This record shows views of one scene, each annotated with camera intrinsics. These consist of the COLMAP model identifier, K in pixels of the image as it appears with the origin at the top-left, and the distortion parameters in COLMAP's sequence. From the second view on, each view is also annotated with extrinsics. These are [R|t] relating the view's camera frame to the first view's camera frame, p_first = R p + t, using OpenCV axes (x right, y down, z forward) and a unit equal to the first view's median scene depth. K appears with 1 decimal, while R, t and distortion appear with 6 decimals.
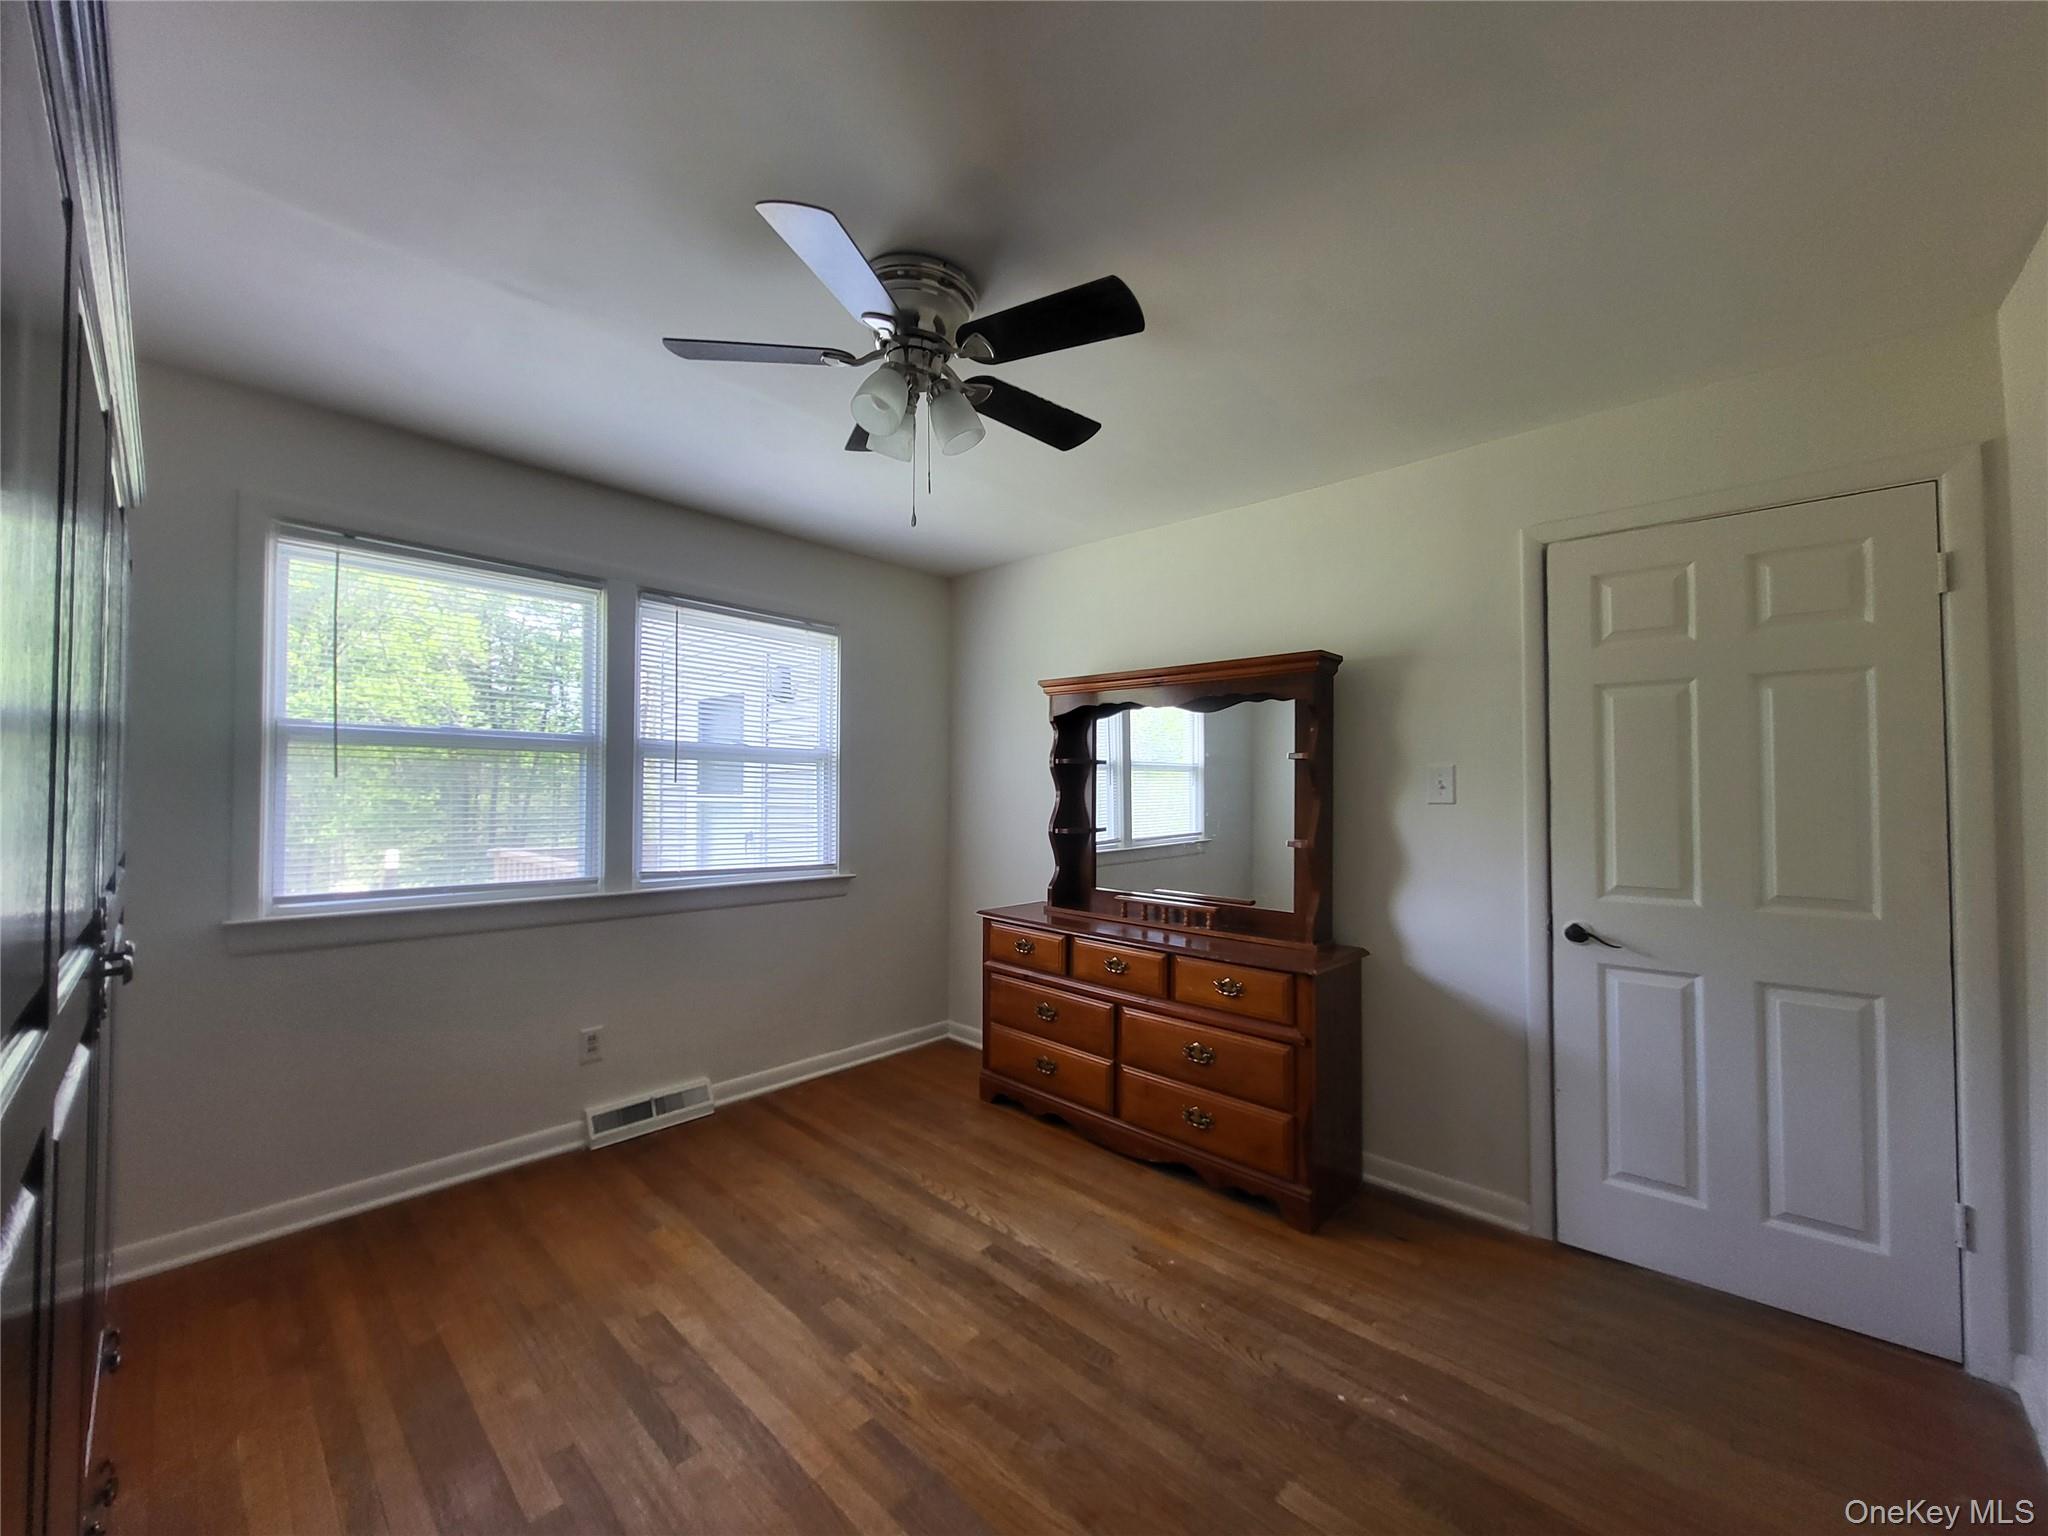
lens RADIAL K [[799.2, 0, 1006.0], [0, 799.2, 768.8], [0, 0, 1]] dist [-0.000316, 0.001471]
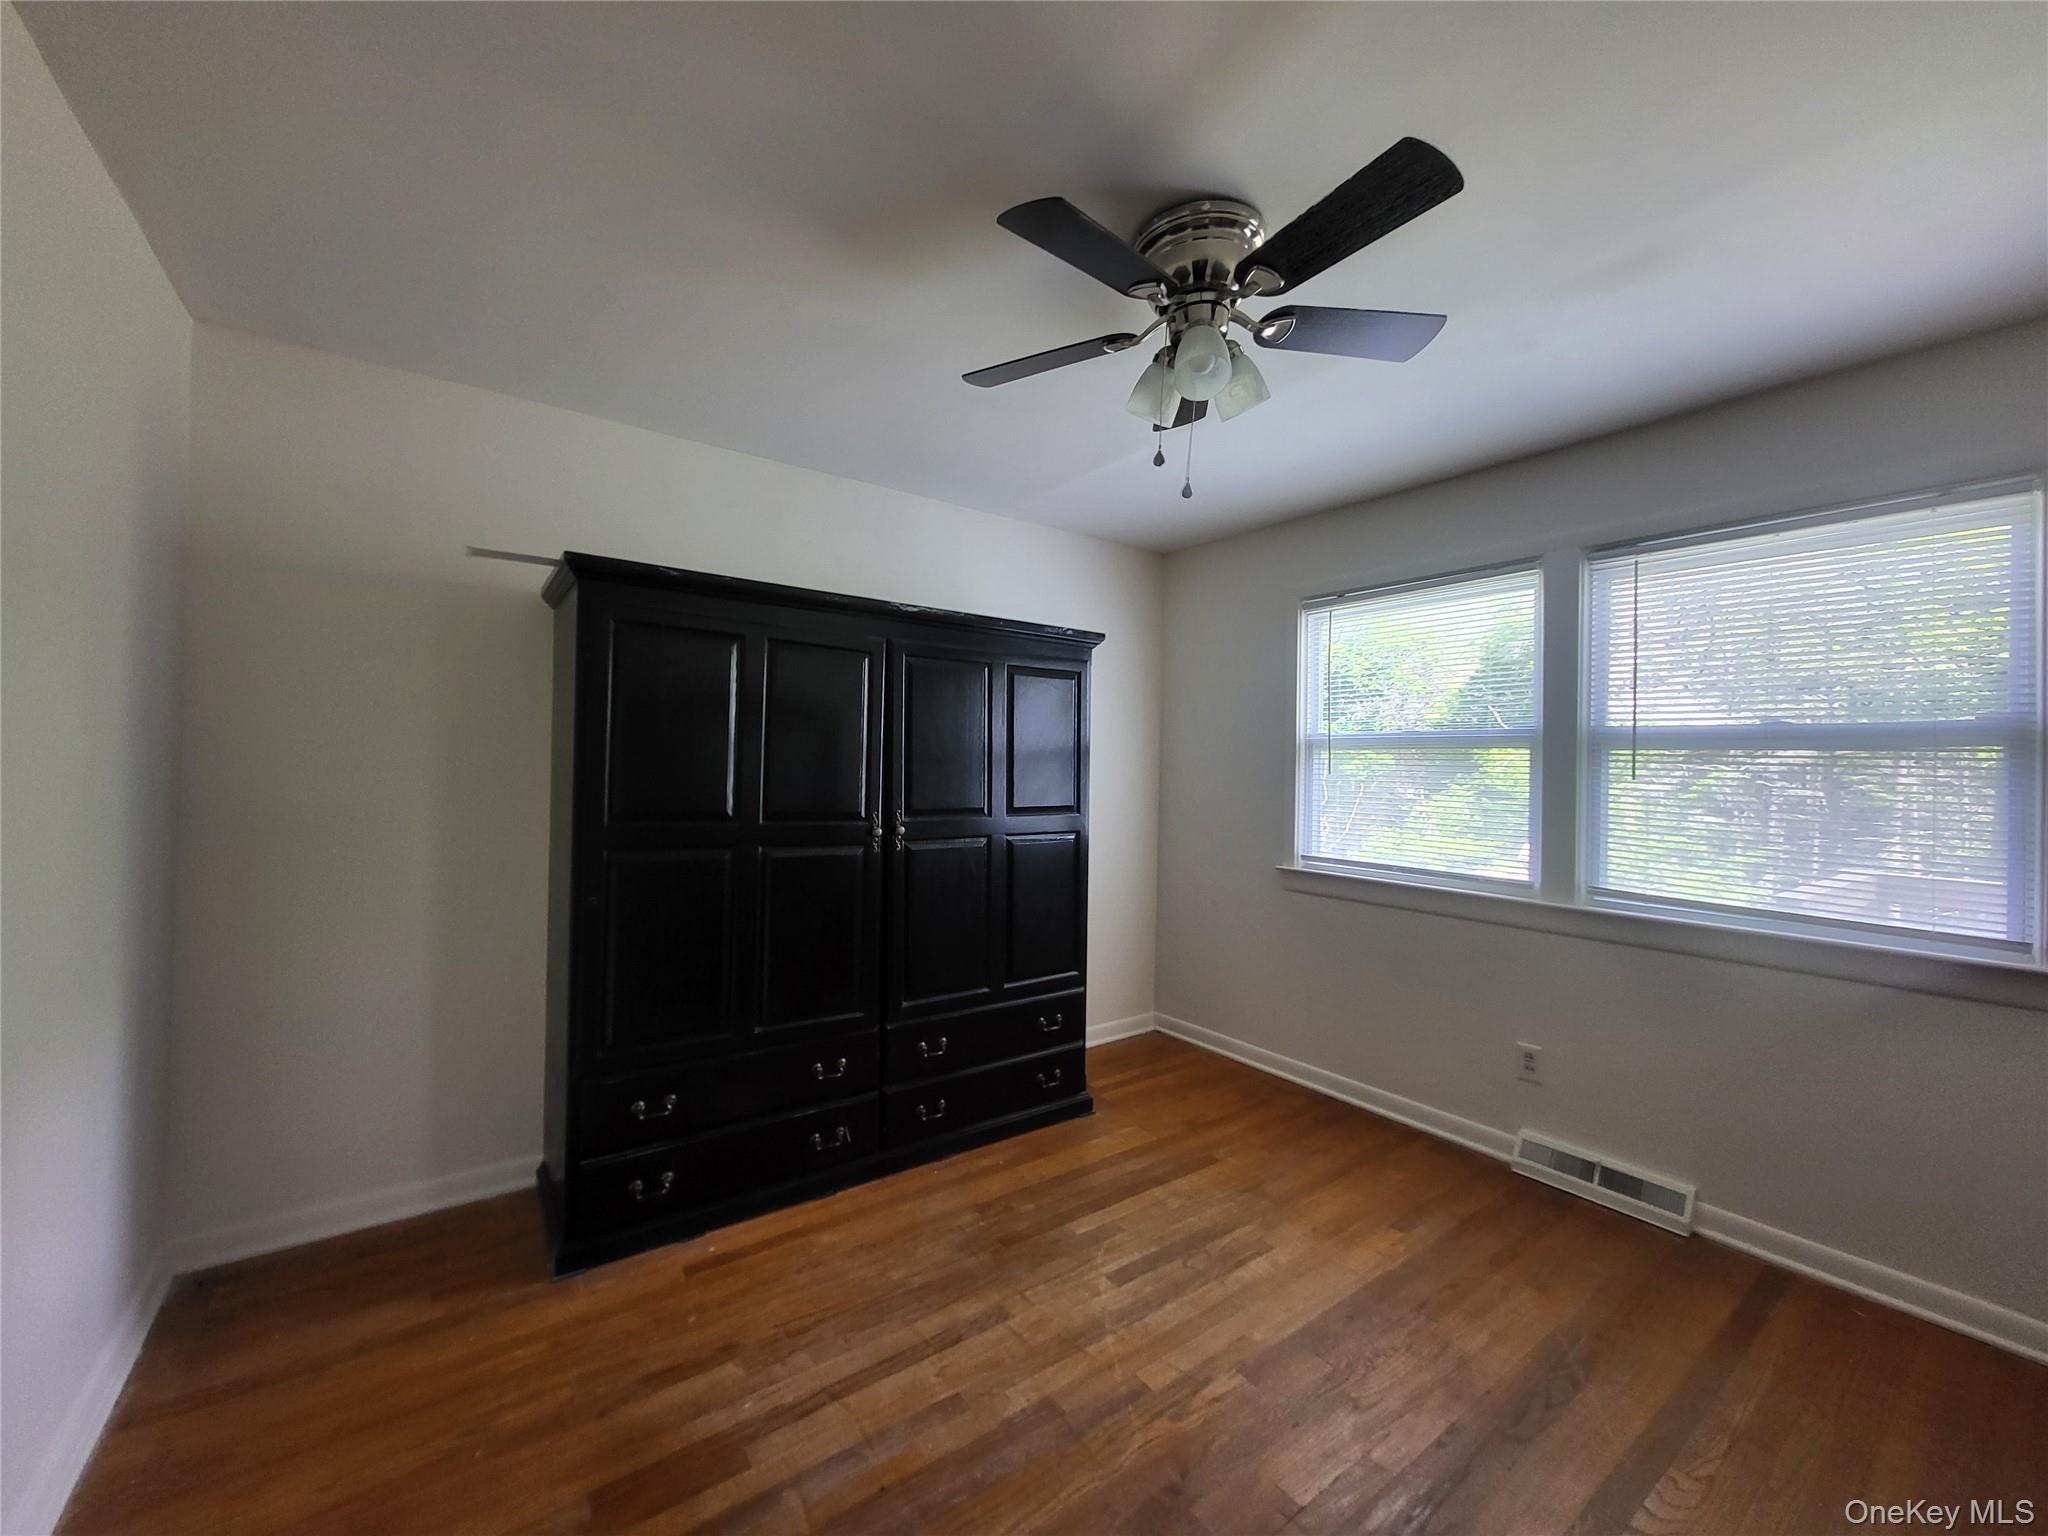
lens RADIAL K [[799.2, 0, 1006.8], [0, 799.2, 772.7], [0, 0, 1]] dist [-0.000316, 0.001471]
pose [[-0.186849, -0.010288, -0.982335, 0.617481], [0.003664, 0.999931, -0.011169, 0.021372], [0.982382, -0.005686, -0.186799, 0.706303]]
